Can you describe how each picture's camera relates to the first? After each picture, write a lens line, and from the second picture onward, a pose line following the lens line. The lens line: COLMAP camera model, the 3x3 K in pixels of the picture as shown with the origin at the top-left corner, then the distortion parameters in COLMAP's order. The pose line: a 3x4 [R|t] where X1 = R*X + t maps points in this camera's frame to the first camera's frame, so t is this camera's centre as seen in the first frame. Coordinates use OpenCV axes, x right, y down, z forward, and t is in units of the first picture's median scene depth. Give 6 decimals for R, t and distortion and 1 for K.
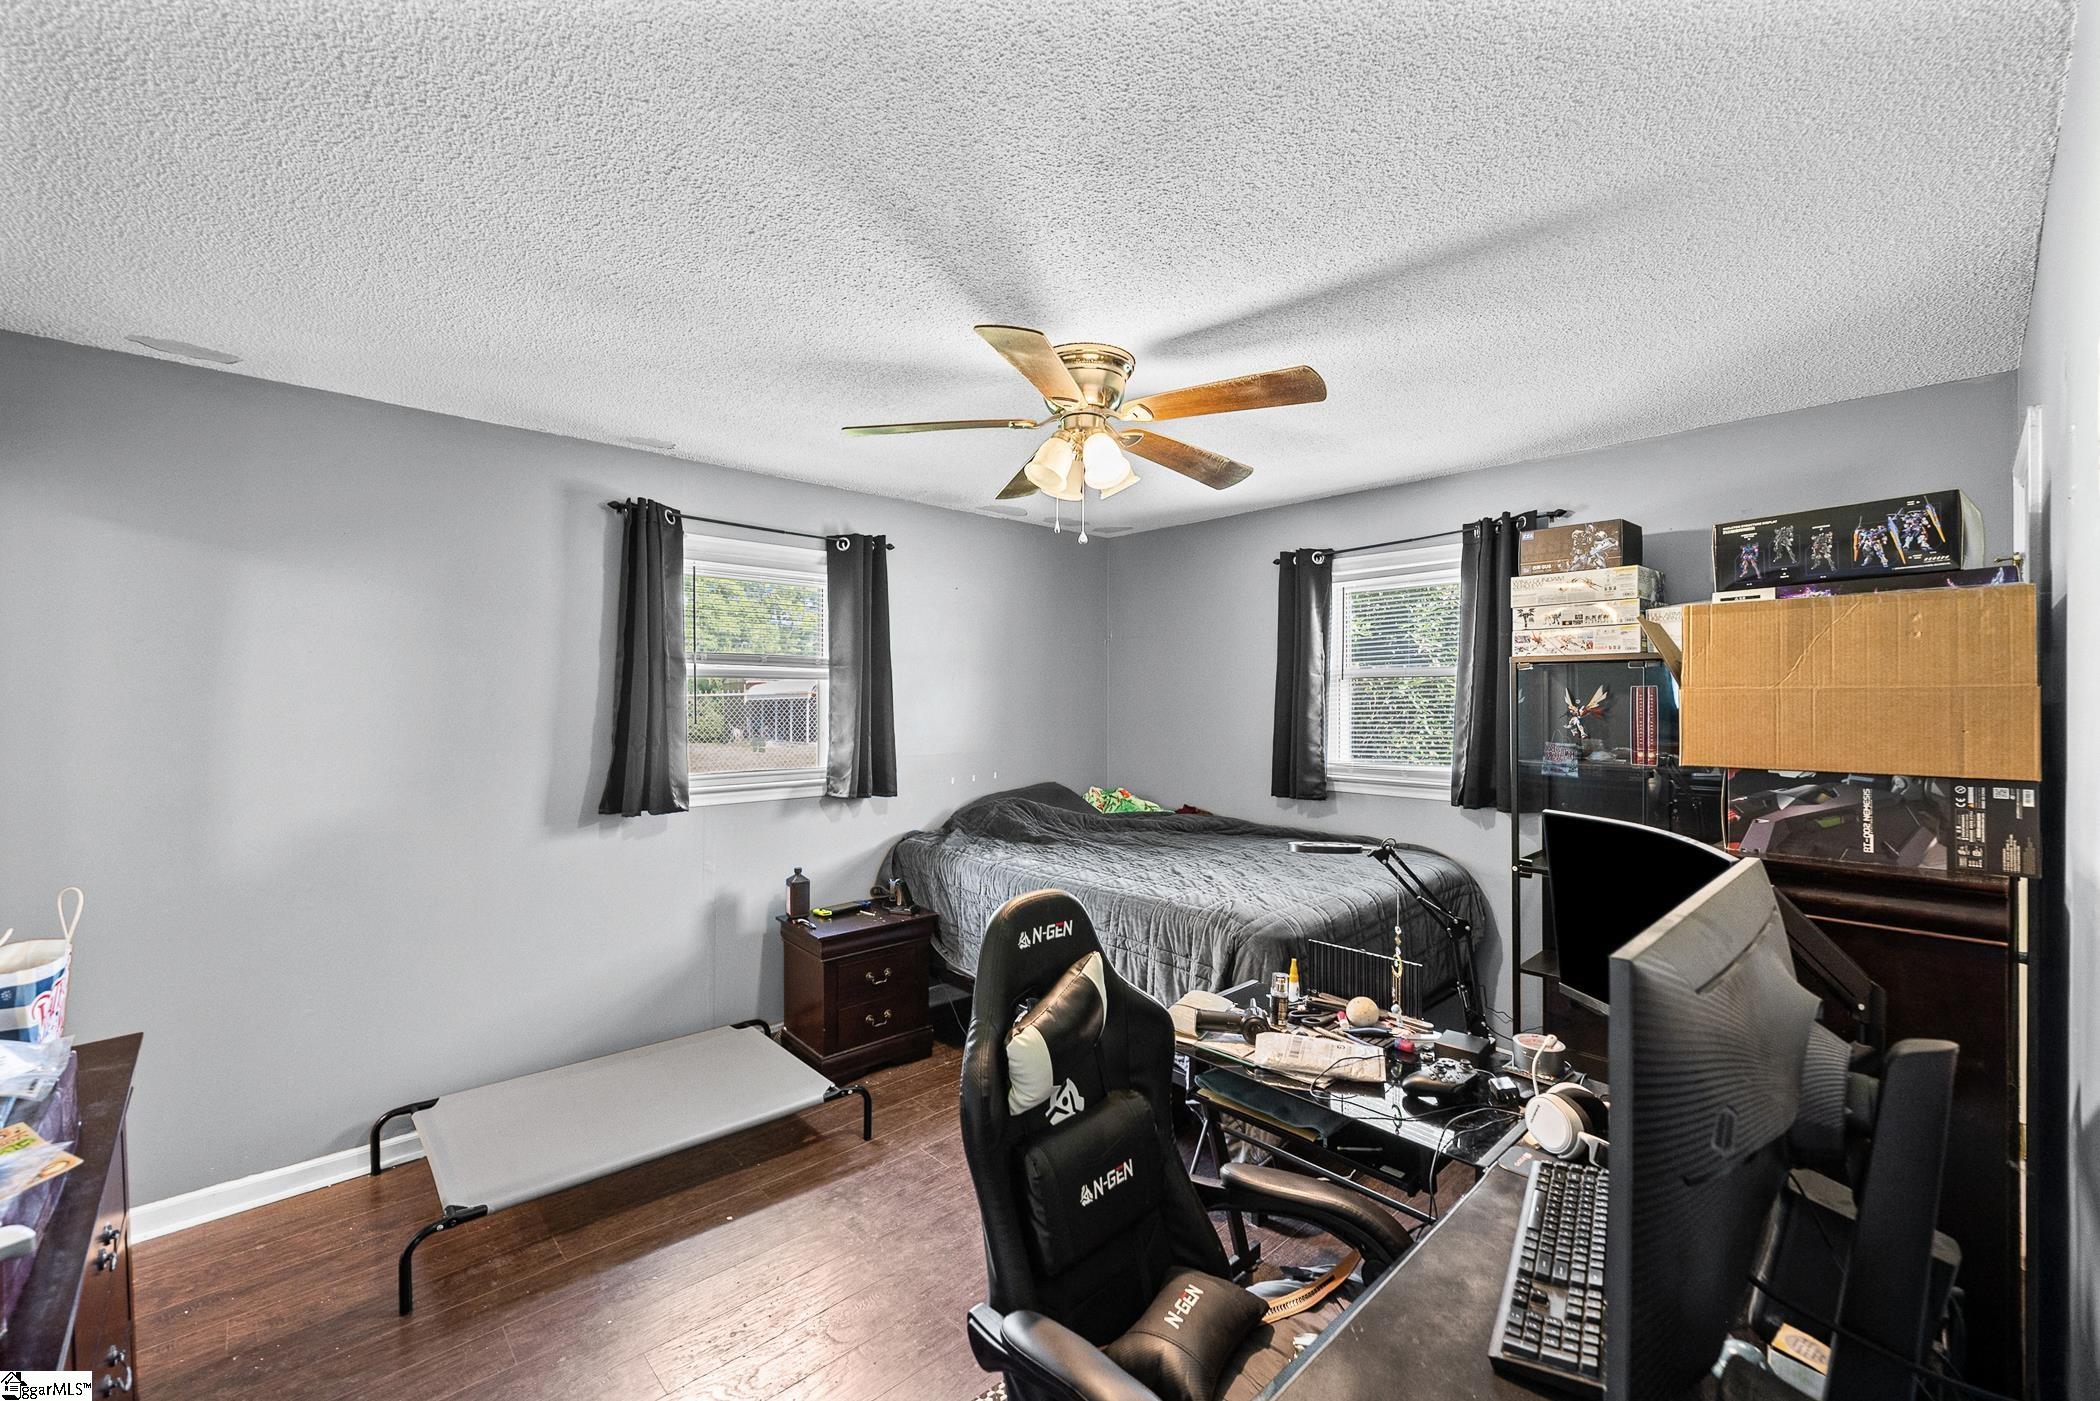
lens RADIAL K [[858.7, 0, 1050.0], [0, 858.7, 700.5], [0, 0, 1]] dist [0.000262, 0.000057]
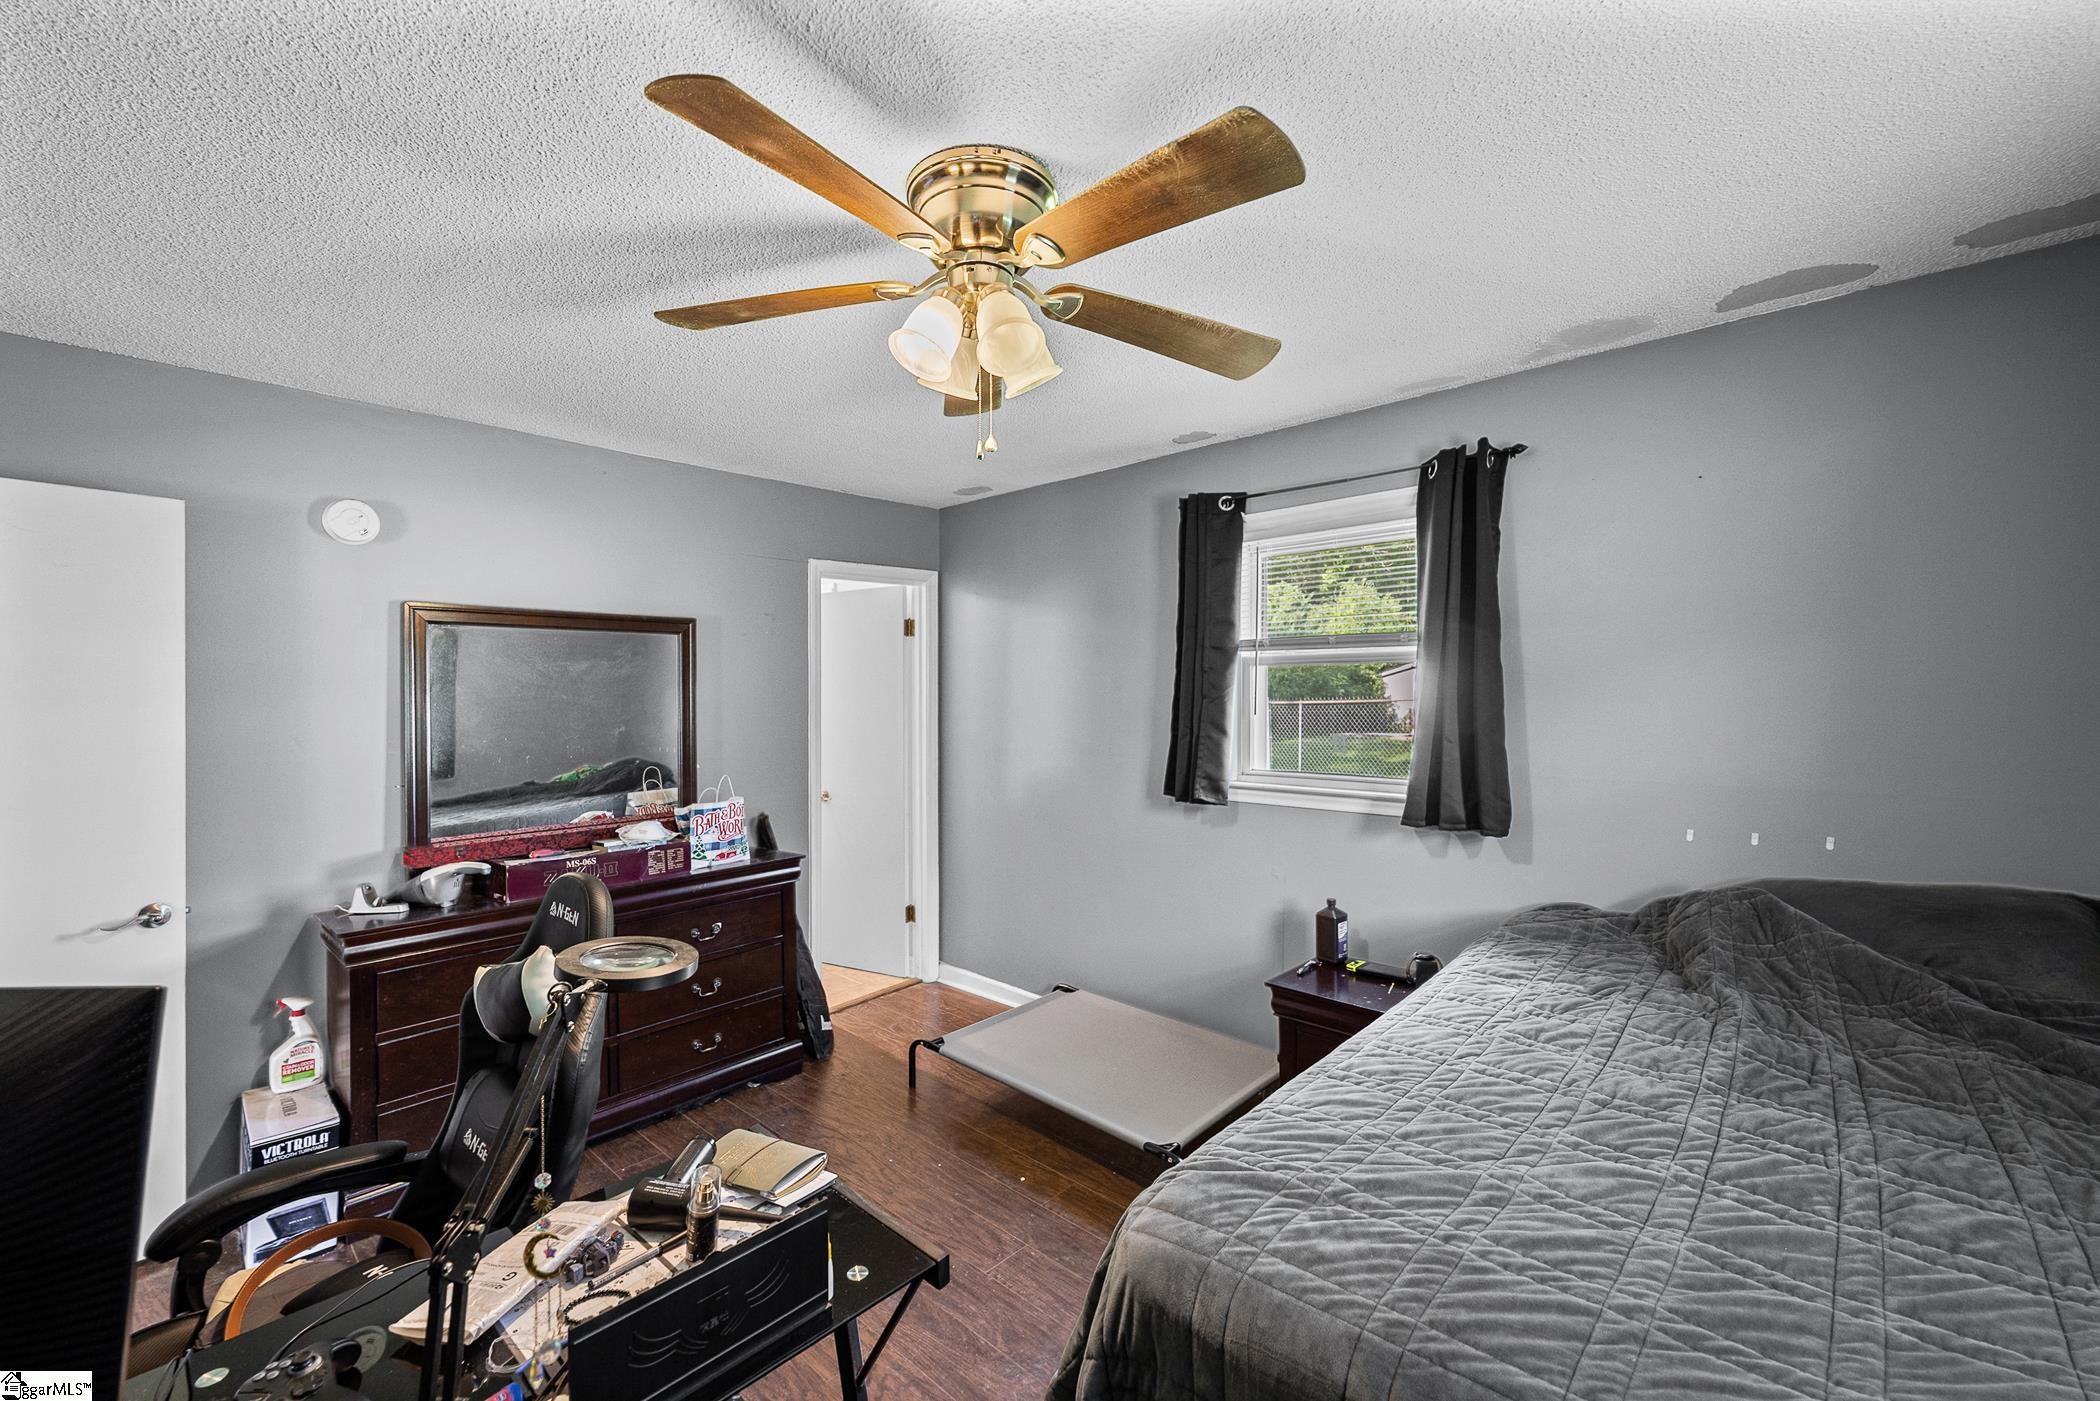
lens RADIAL K [[858.7, 0, 1050.0], [0, 858.7, 700.5], [0, 0, 1]] dist [0.000262, 0.000057]
pose [[0.074787, 0.007778, -0.997169, 0.730855], [0.006096, 0.999947, 0.008257, 0.002132], [0.997181, -0.006696, 0.074736, 1.022990]]
